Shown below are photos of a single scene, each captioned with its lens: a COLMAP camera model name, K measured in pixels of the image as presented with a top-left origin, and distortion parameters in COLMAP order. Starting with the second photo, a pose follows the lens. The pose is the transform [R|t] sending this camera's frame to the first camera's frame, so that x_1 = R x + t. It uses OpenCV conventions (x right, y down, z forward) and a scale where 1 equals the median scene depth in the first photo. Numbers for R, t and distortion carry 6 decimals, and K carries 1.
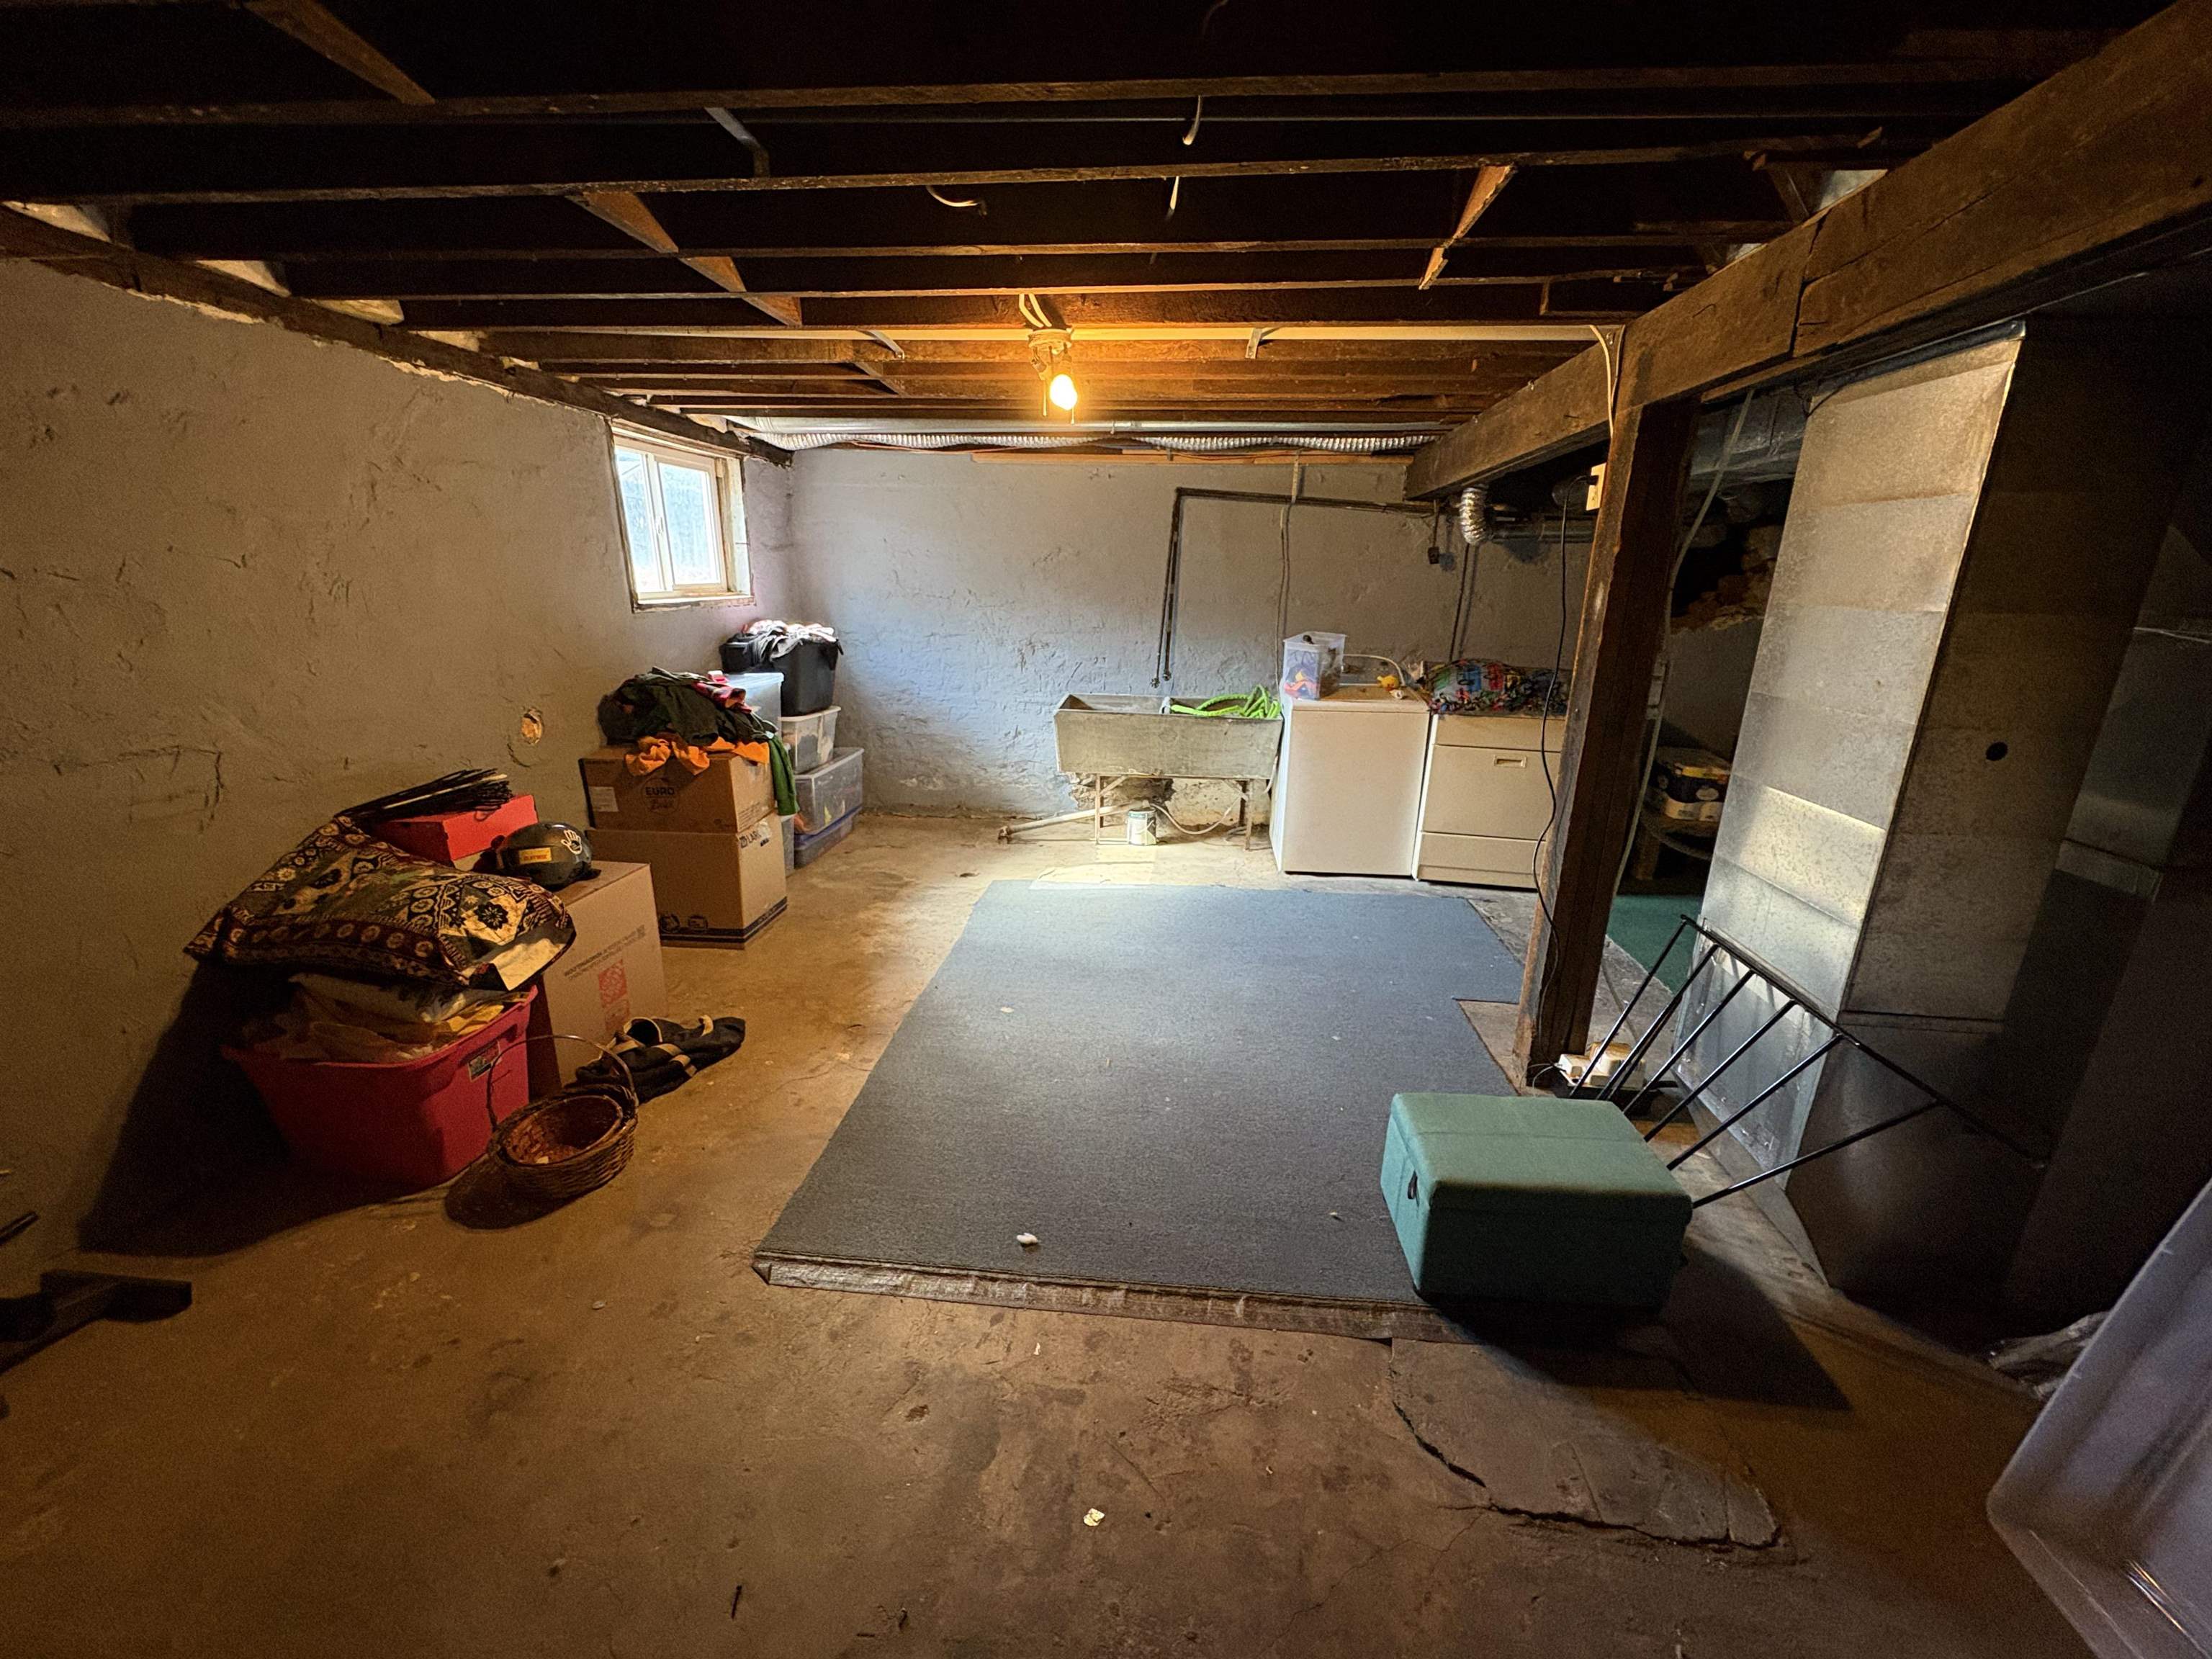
lens RADIAL K [[870.7, 0, 1118.4], [0, 870.7, 825.7], [0, 0, 1]] dist [-0.000757, -0.000246]
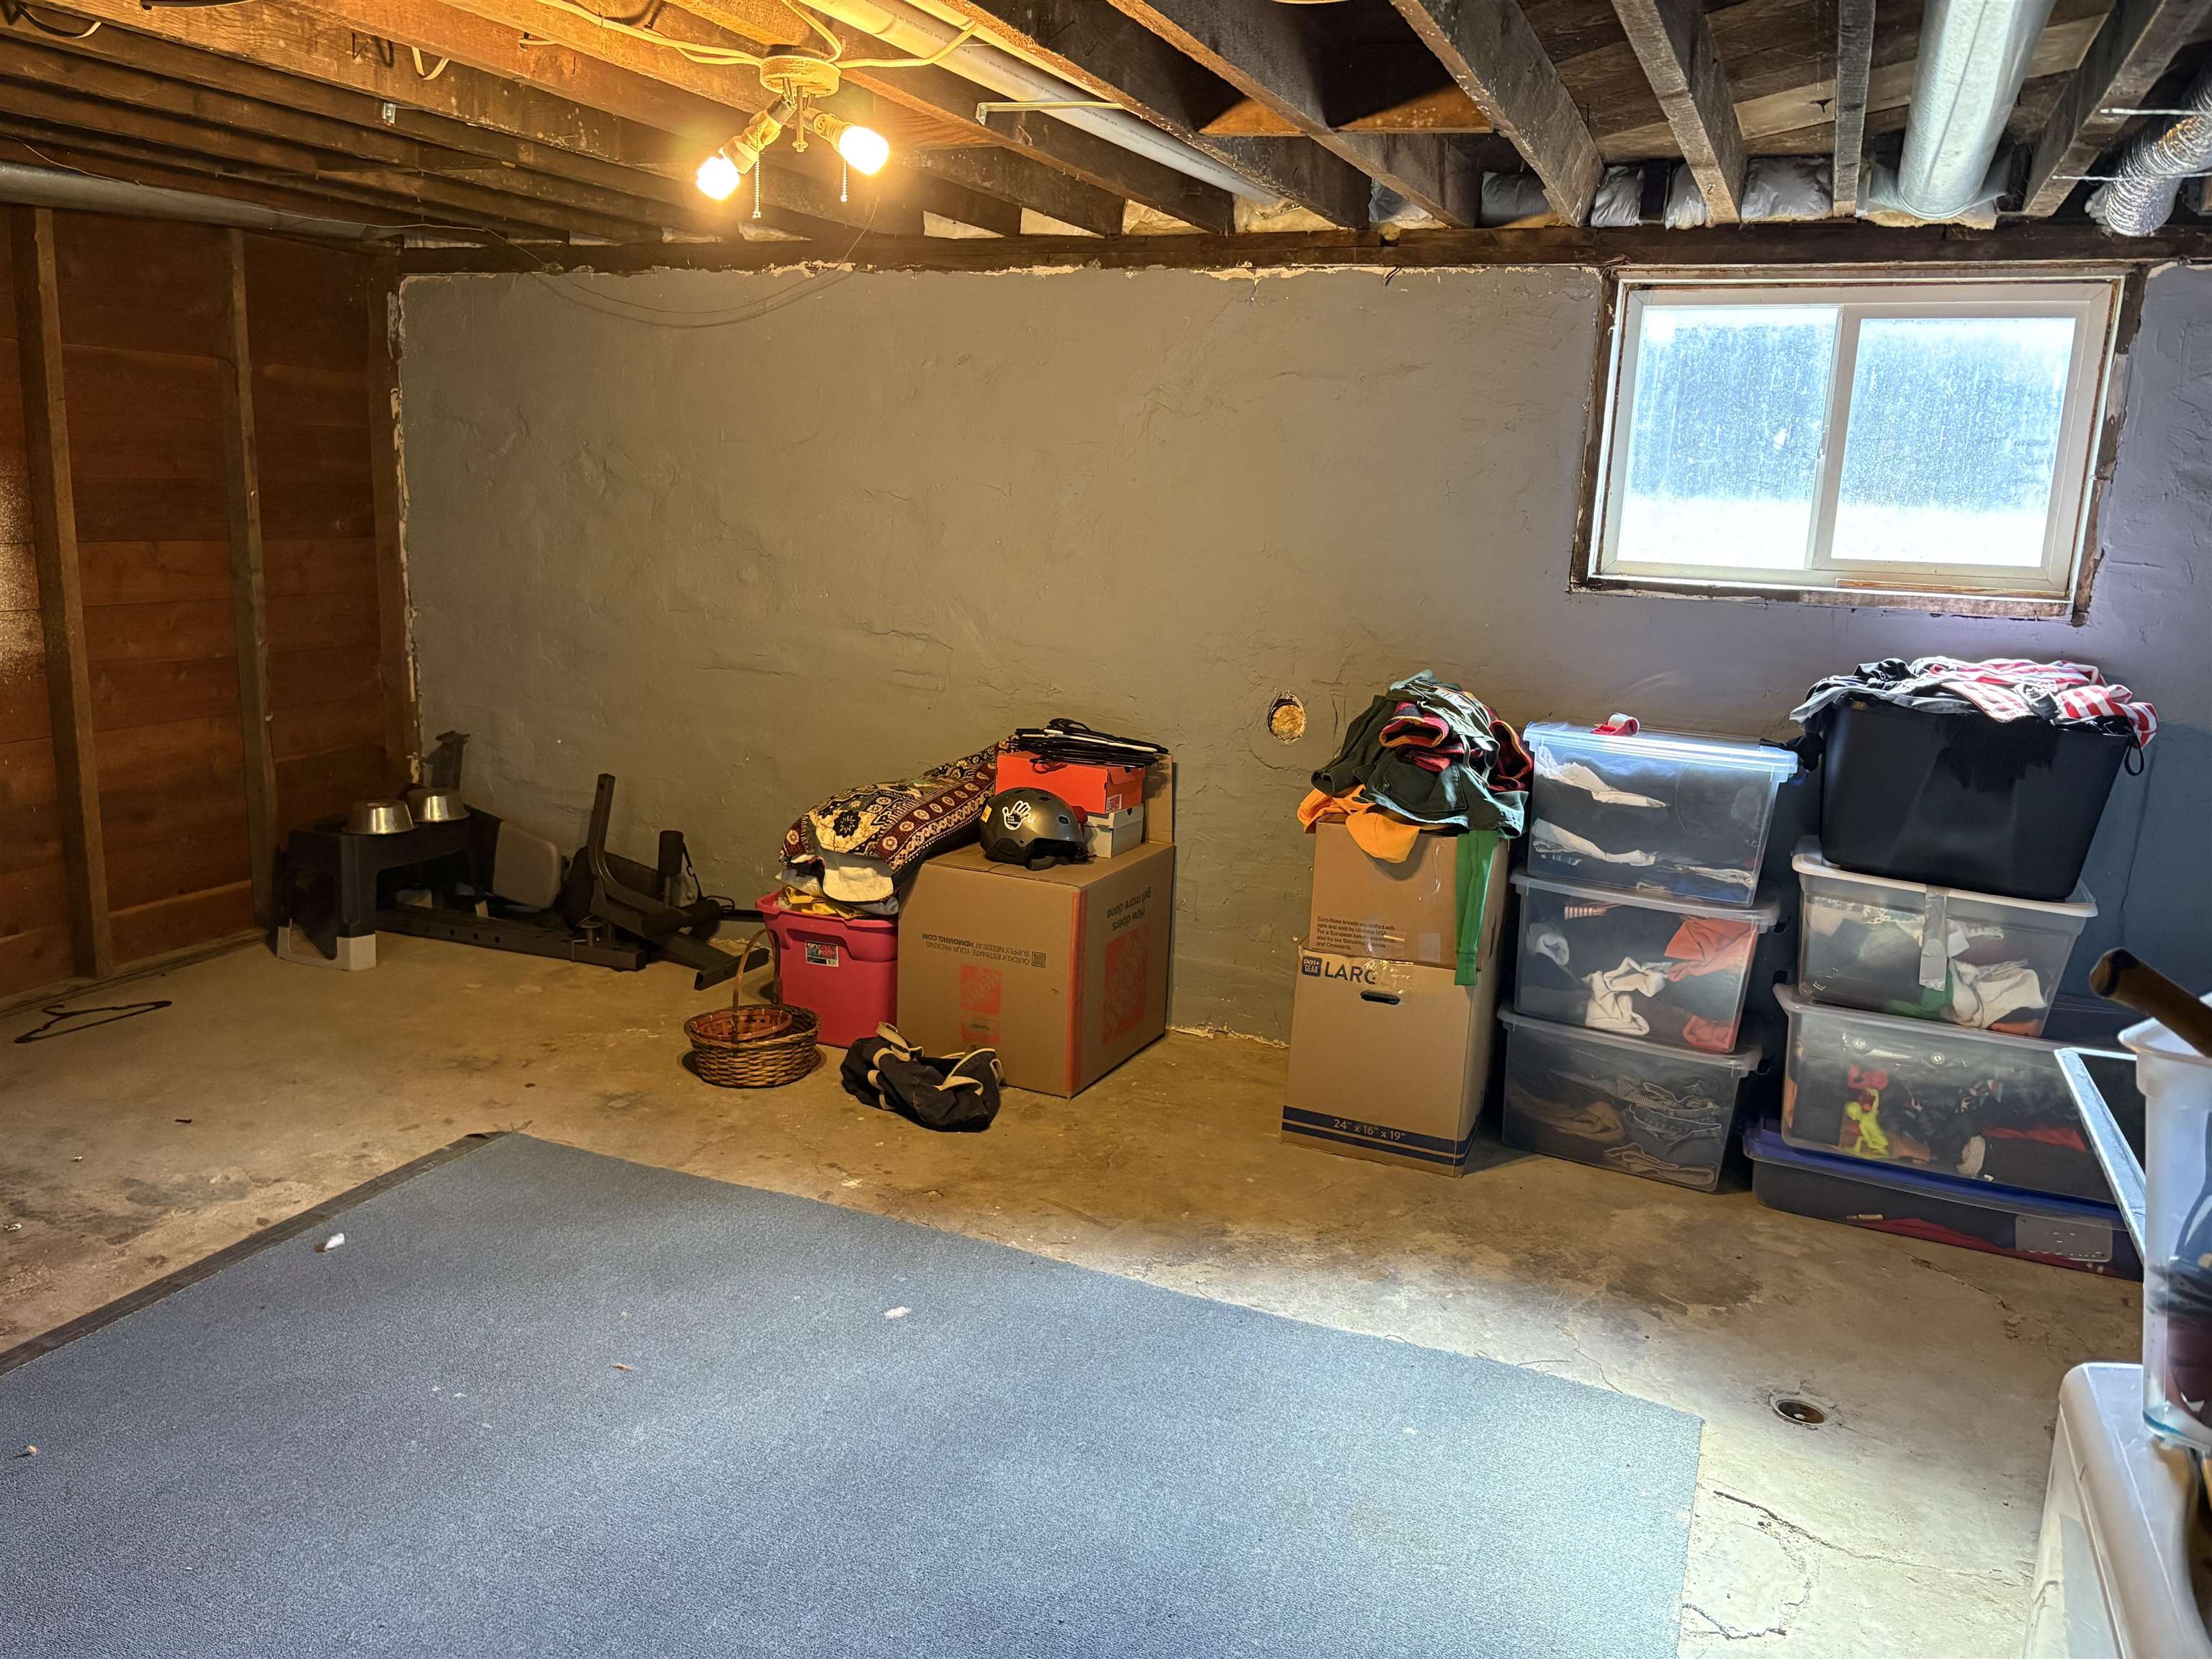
lens RADIAL K [[1668.5, 0, 1104.4], [0, 1668.5, 827.7], [0, 0, 1]] dist [0.029940, -0.028245]
pose [[-0.313891, 0.155003, -0.936721, 0.857570], [-0.311044, 0.915353, 0.255696, -0.411886], [0.897064, 0.371622, -0.239108, 1.493881]]
